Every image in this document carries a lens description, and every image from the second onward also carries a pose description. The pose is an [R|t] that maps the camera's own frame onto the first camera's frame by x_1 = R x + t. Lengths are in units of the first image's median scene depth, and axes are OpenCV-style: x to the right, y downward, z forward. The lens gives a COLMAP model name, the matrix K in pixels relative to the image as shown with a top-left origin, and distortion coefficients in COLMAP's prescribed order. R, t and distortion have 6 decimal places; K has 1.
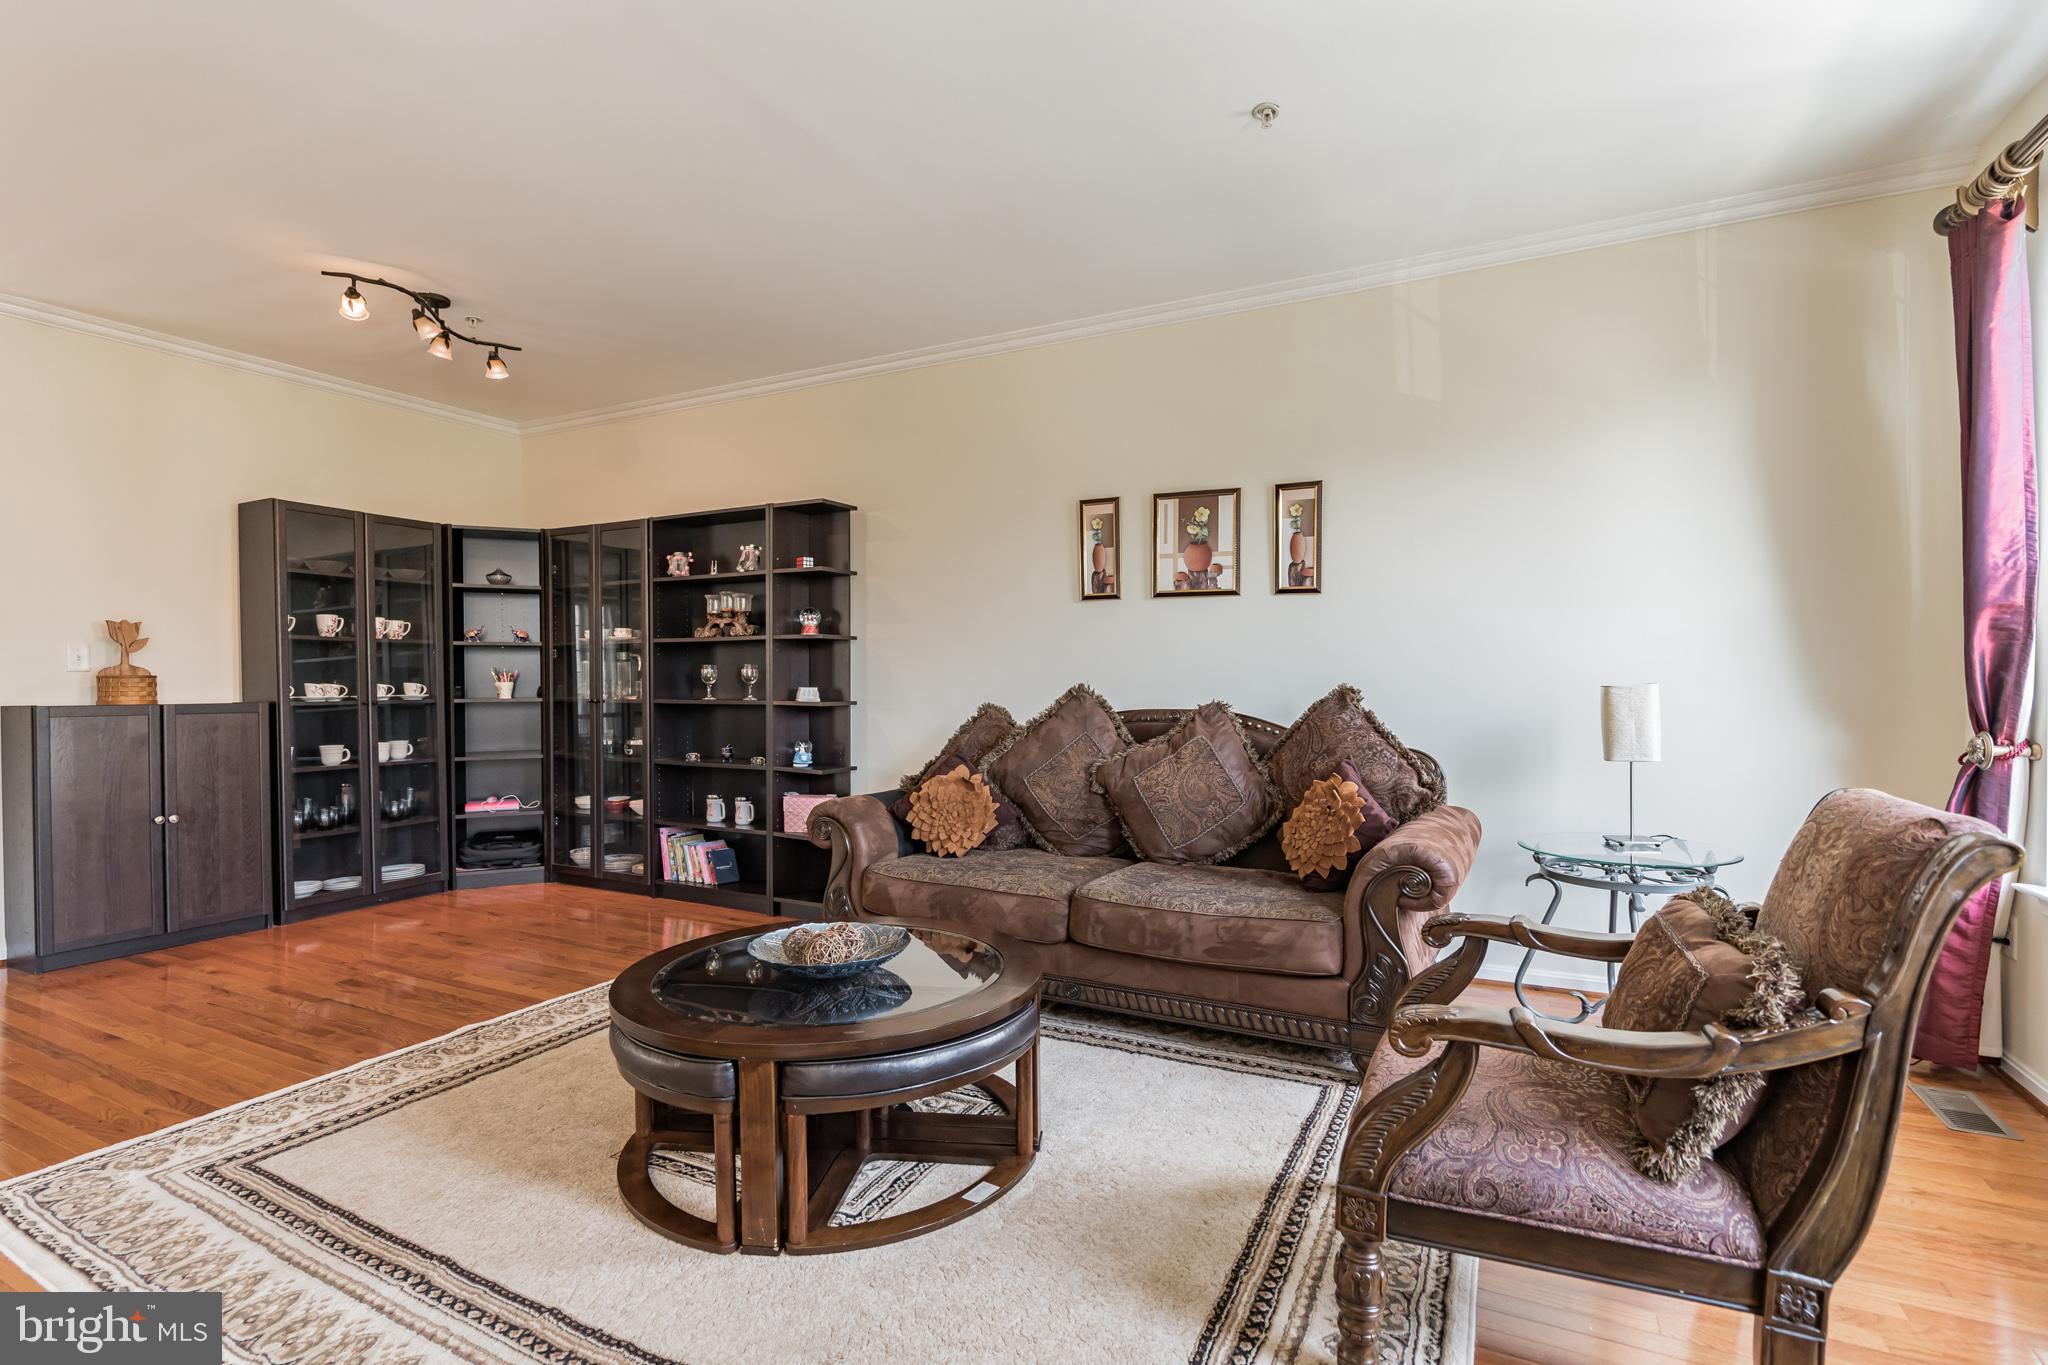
lens RADIAL K [[946.7, 0, 1006.6], [0, 946.7, 689.3], [0, 0, 1]] dist [-0.005667, -0.000714]
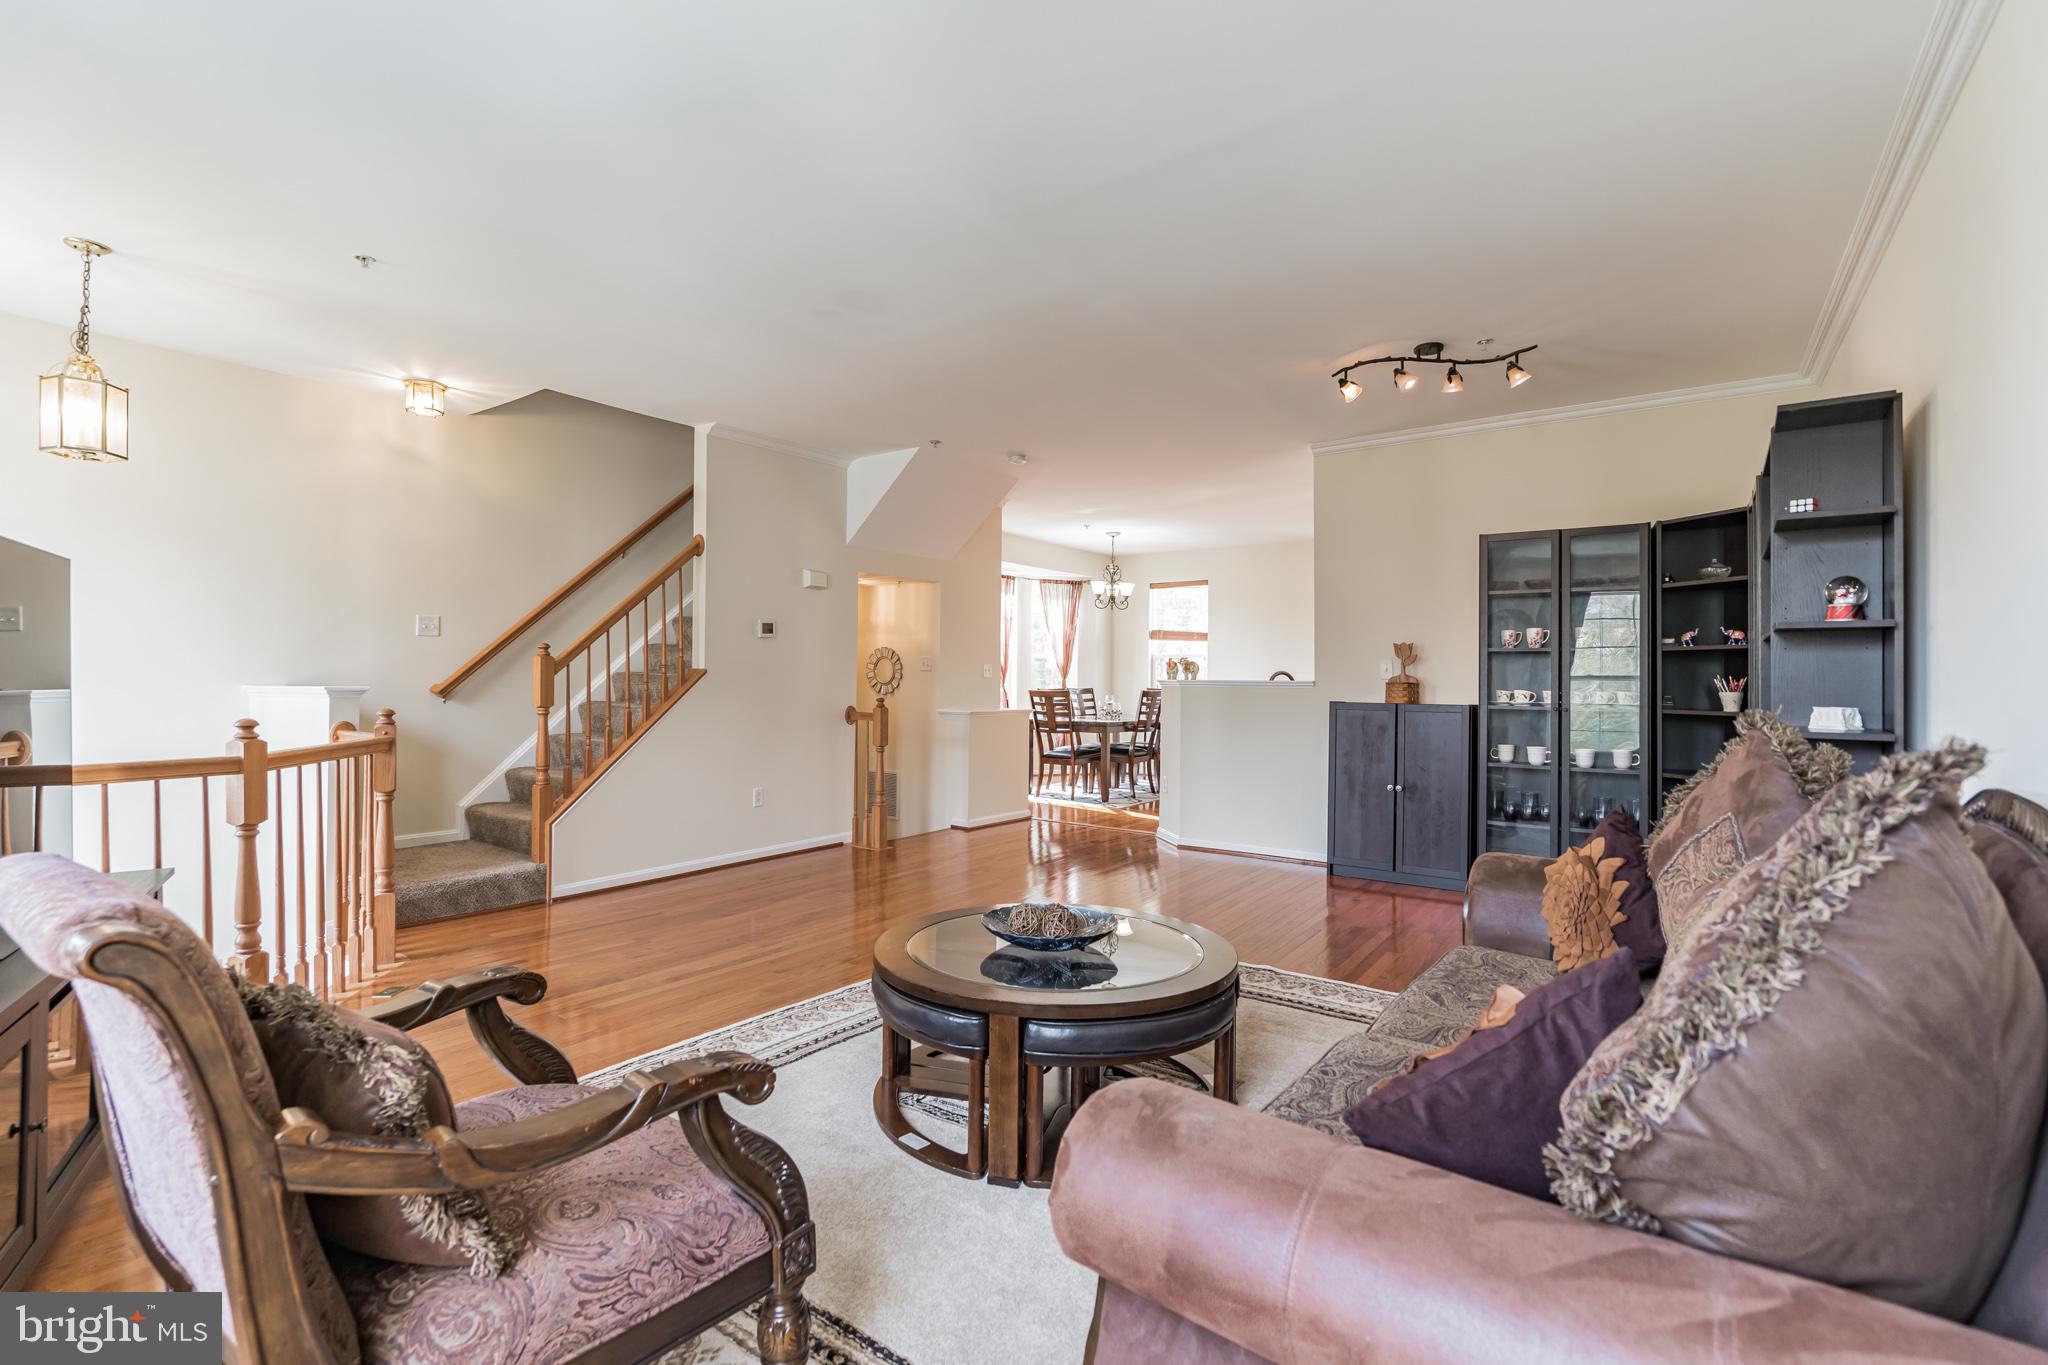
lens RADIAL K [[946.7, 0, 1001.7], [0, 946.7, 679.1], [0, 0, 1]] dist [-0.005667, -0.000714]
pose [[-0.142240, -0.000582, -0.989832, 0.538817], [-0.013937, 0.999902, 0.001415, -0.013303], [0.989734, 0.013997, -0.142234, 0.625193]]
